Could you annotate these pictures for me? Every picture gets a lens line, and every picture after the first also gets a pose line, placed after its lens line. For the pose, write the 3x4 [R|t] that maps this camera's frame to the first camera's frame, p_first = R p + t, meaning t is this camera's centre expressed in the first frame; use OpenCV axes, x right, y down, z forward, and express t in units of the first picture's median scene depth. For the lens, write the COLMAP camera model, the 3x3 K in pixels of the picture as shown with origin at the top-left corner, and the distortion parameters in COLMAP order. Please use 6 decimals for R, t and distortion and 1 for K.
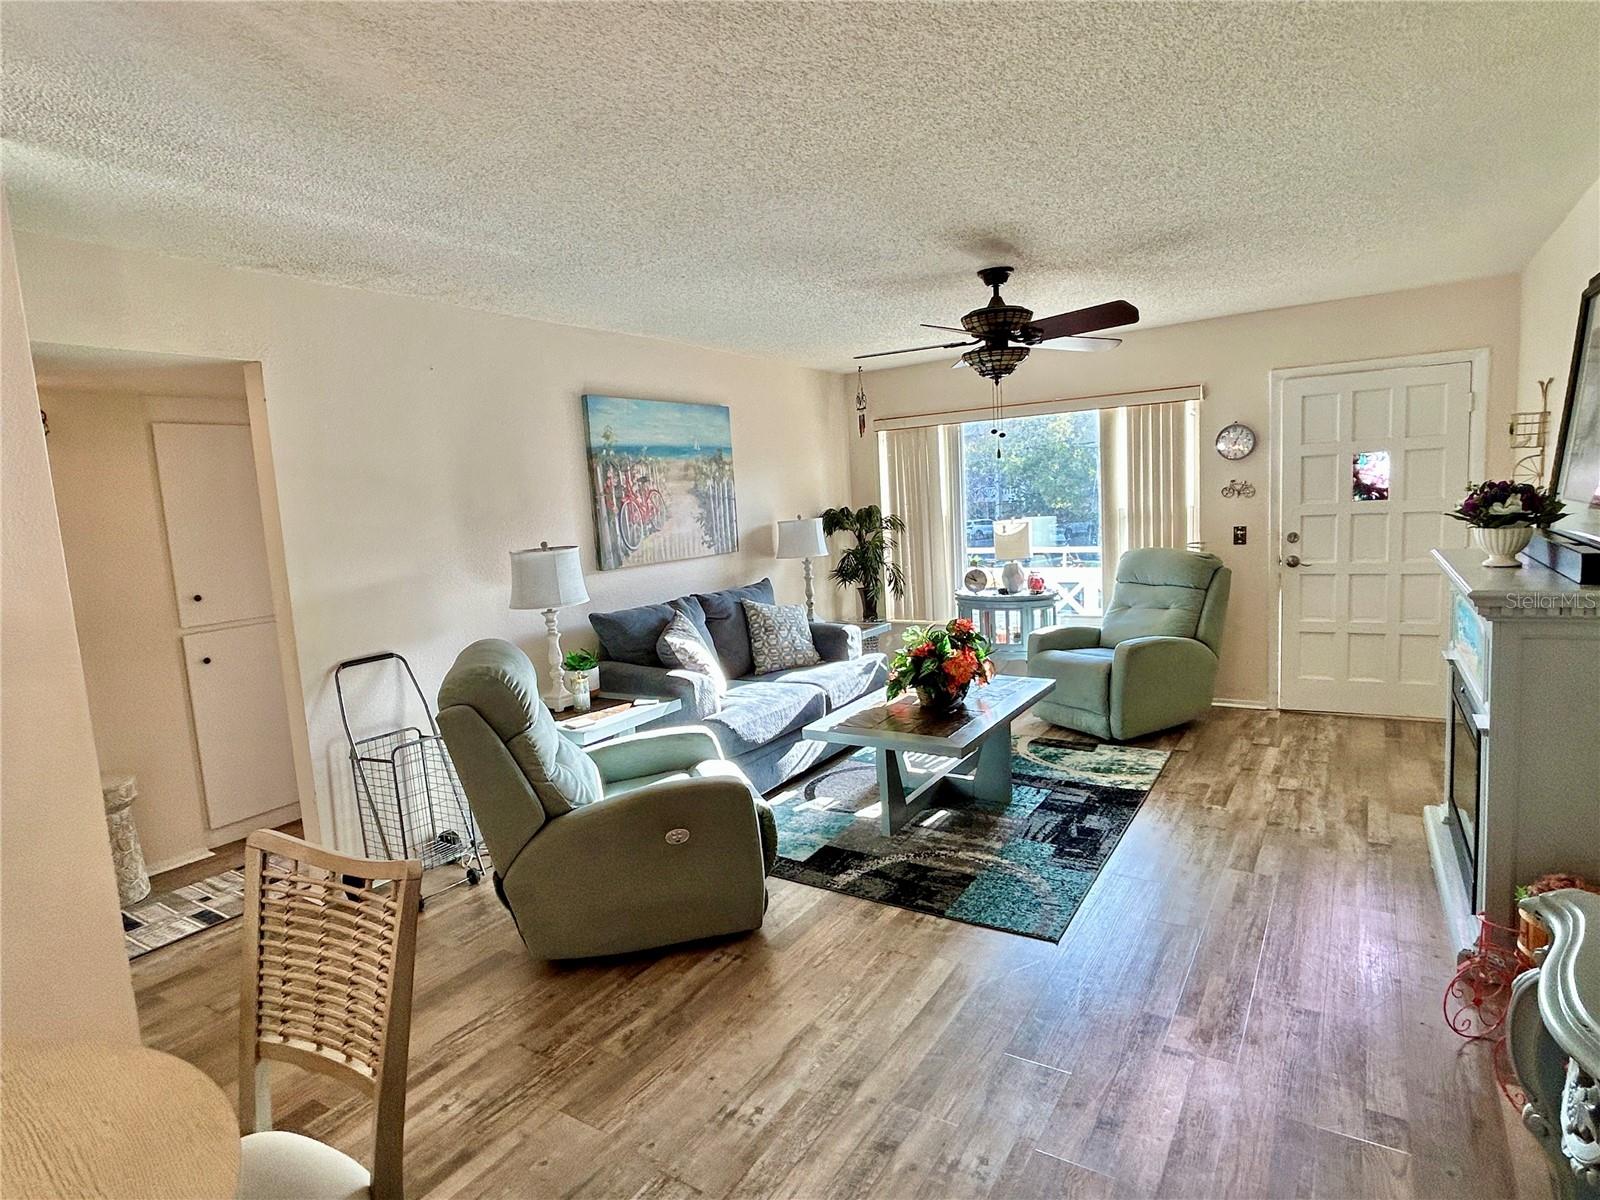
lens RADIAL K [[891.8, 0, 777.1], [0, 891.8, 601.0], [0, 0, 1]] dist [0.000875, -0.000739]
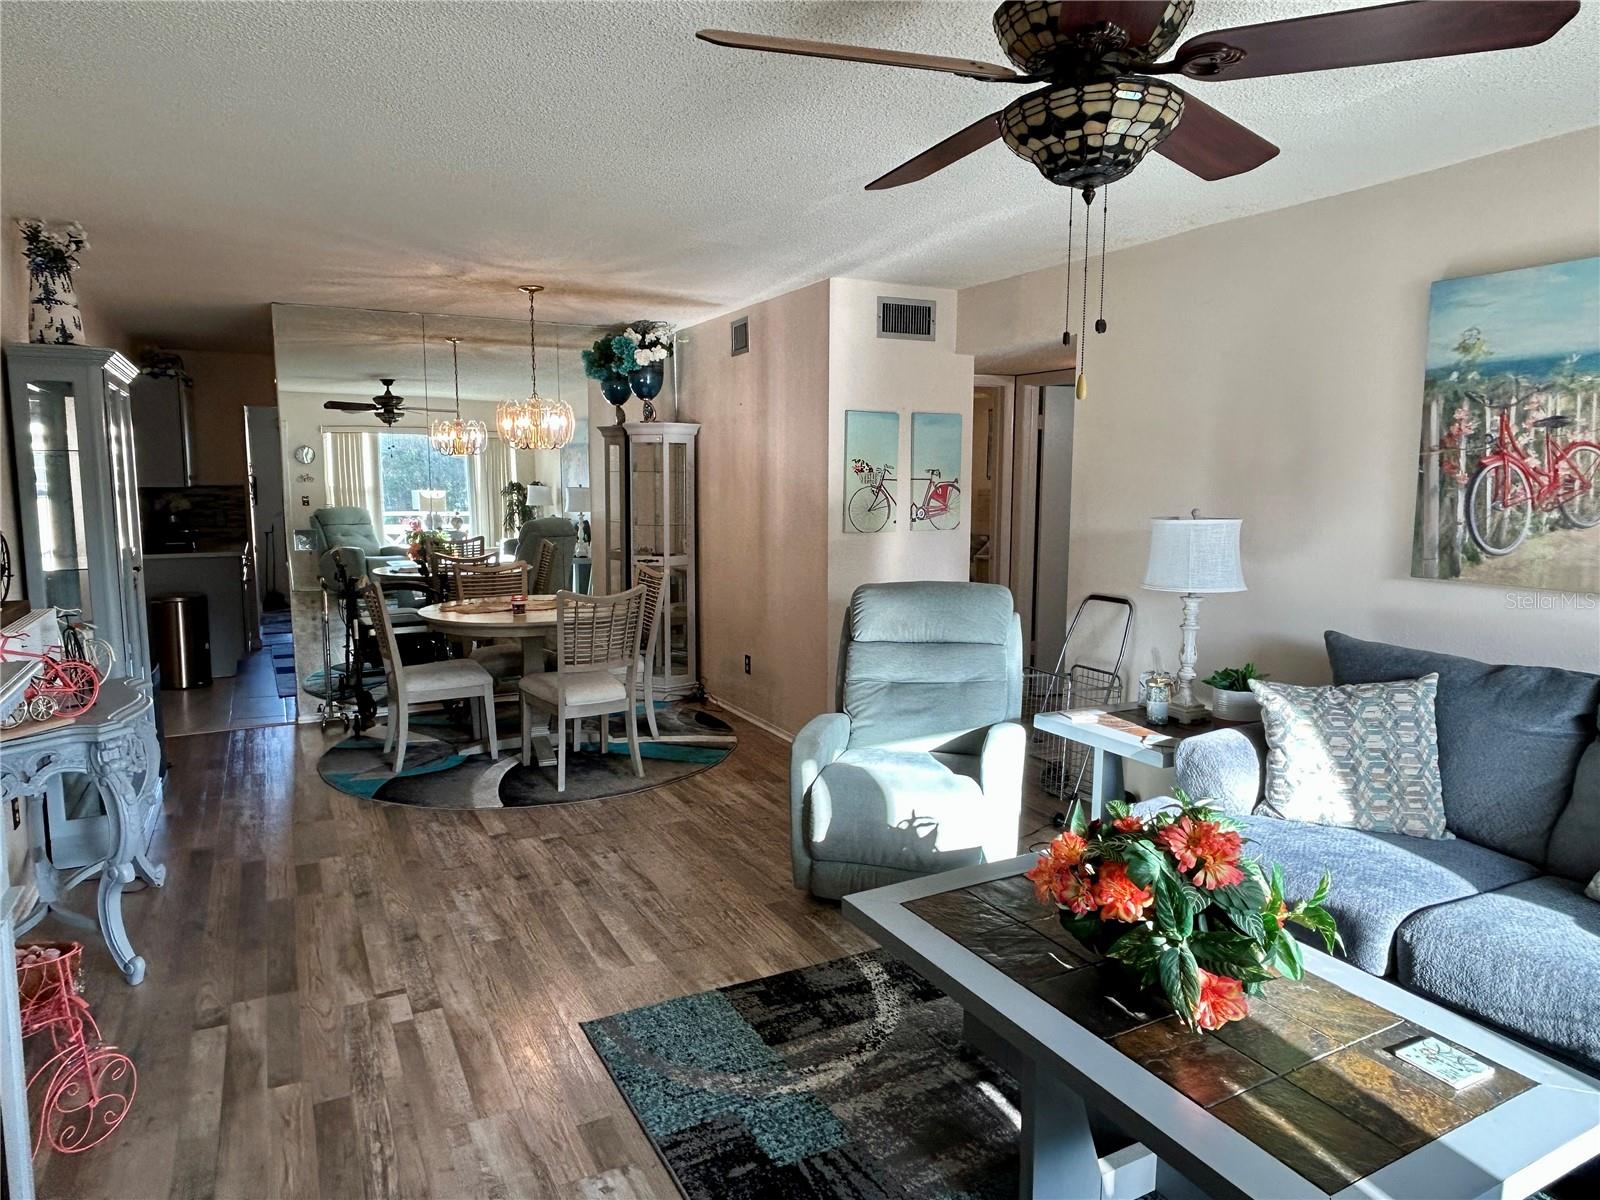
lens RADIAL K [[996.8, 0, 800.0], [0, 996.8, 600.0], [0, 0, 1]] dist [0.002981, -0.003442]
pose [[-0.482119, 0.168769, -0.859697, 0.626629], [-0.079618, 0.968770, 0.234831, -0.154016], [0.872481, 0.181663, -0.453625, 1.011931]]
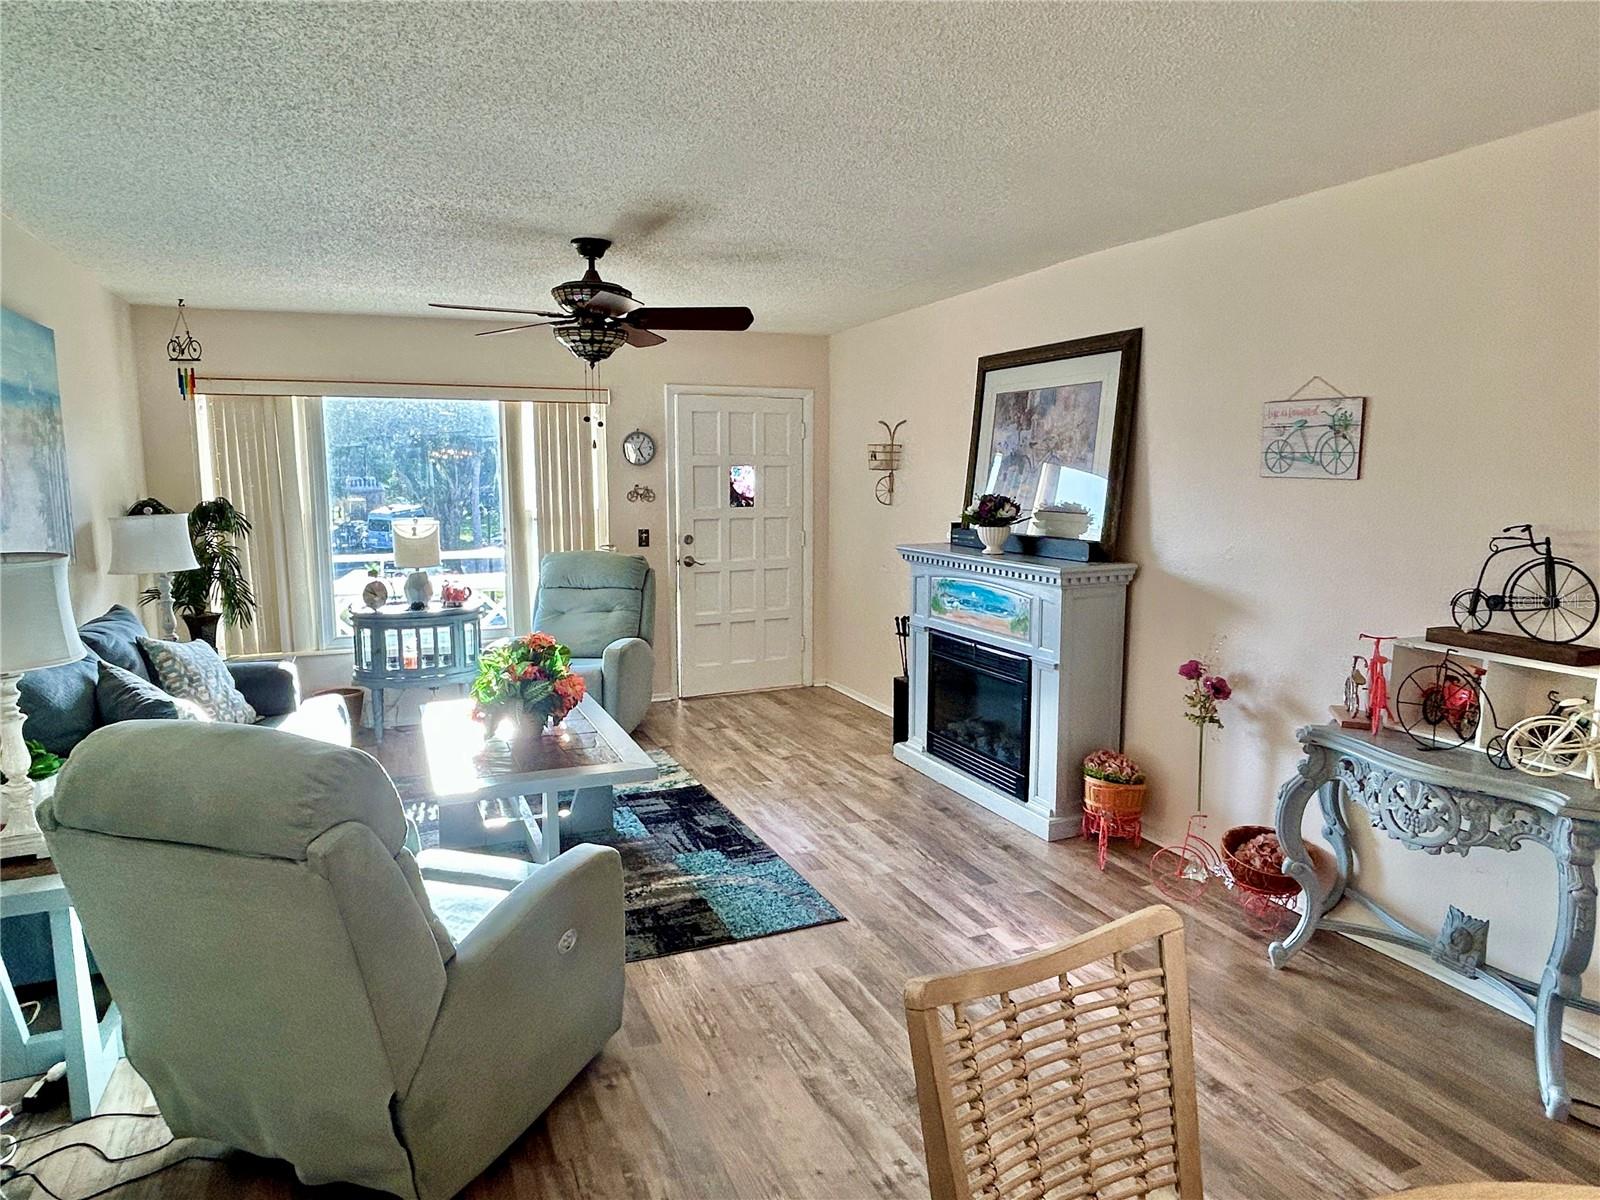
lens RADIAL K [[996.8, 0, 800.0], [0, 996.8, 600.0], [0, 0, 1]] dist [0.002981, -0.003442]
pose [[0.553157, -0.052140, 0.831444, -0.443891], [0.068594, 0.997501, 0.016918, -0.009764], [-0.830248, 0.047674, 0.555352, 0.250407]]
